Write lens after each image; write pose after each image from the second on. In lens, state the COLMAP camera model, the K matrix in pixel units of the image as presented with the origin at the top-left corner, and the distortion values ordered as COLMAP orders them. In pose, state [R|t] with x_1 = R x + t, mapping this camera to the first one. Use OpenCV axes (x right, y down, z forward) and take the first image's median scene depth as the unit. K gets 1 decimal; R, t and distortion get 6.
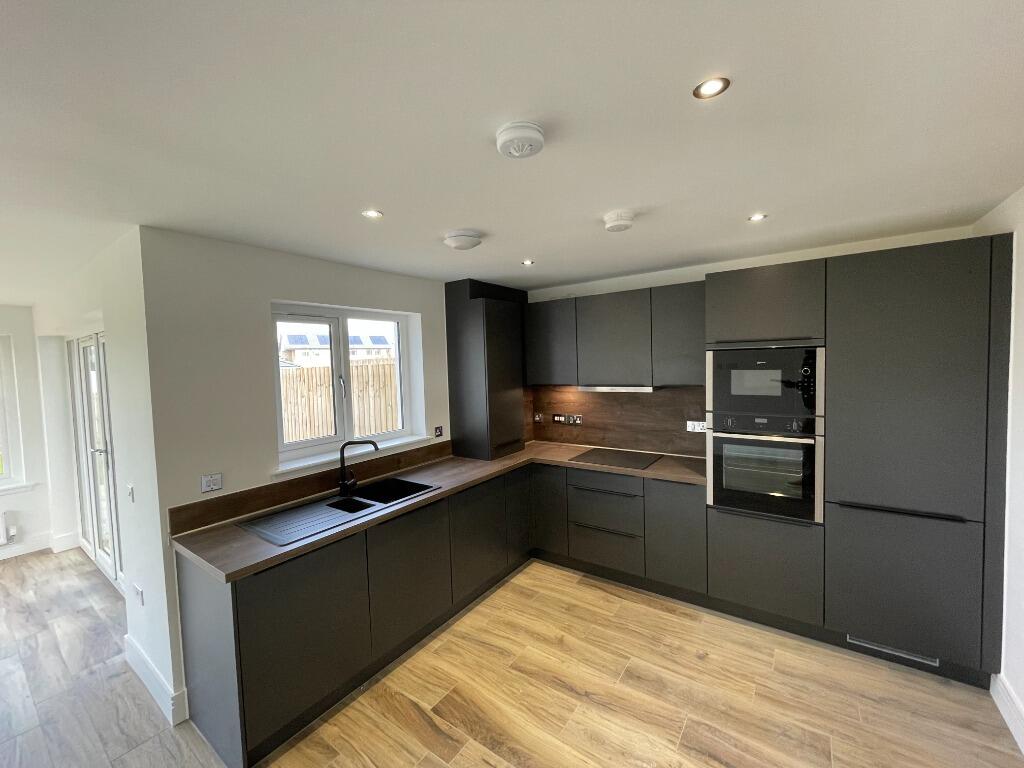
lens RADIAL K [[411.2, 0, 511.3], [0, 411.2, 380.3], [0, 0, 1]] dist [-0.000508, 0.000384]
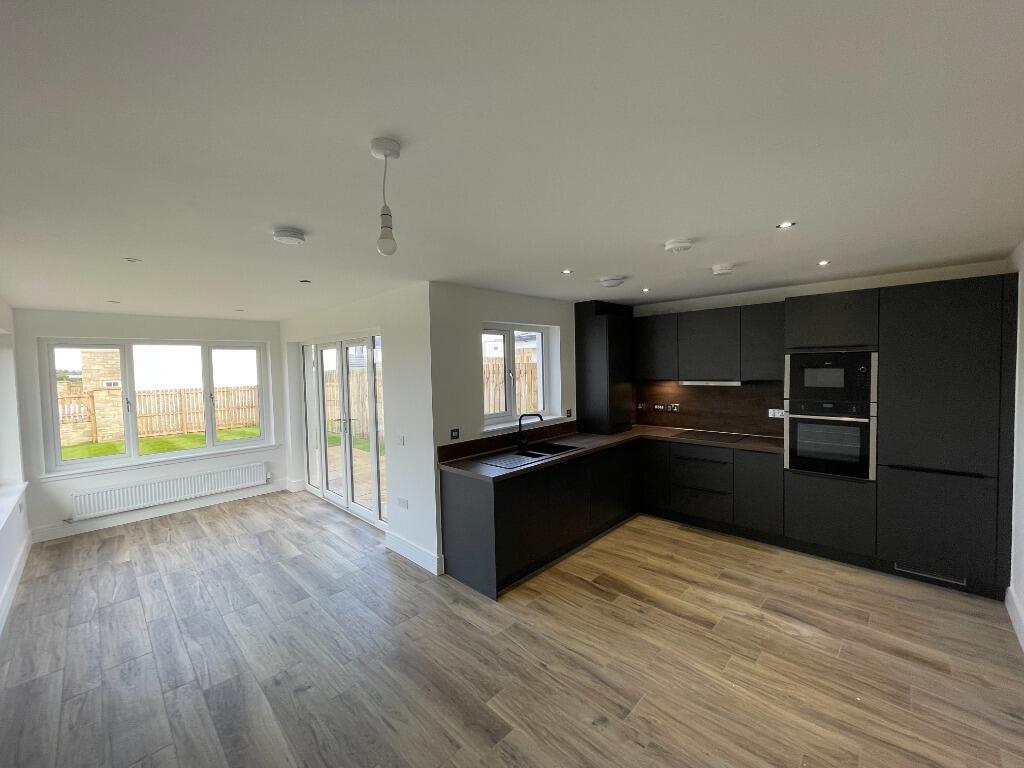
lens RADIAL K [[411.2, 0, 511.3], [0, 411.2, 380.3], [0, 0, 1]] dist [-0.000508, 0.000384]
pose [[0.988321, 0.013006, -0.151829, -0.212001], [-0.013456, 0.999908, -0.001934, 0.028363], [0.151790, 0.003954, 0.988405, -0.479690]]
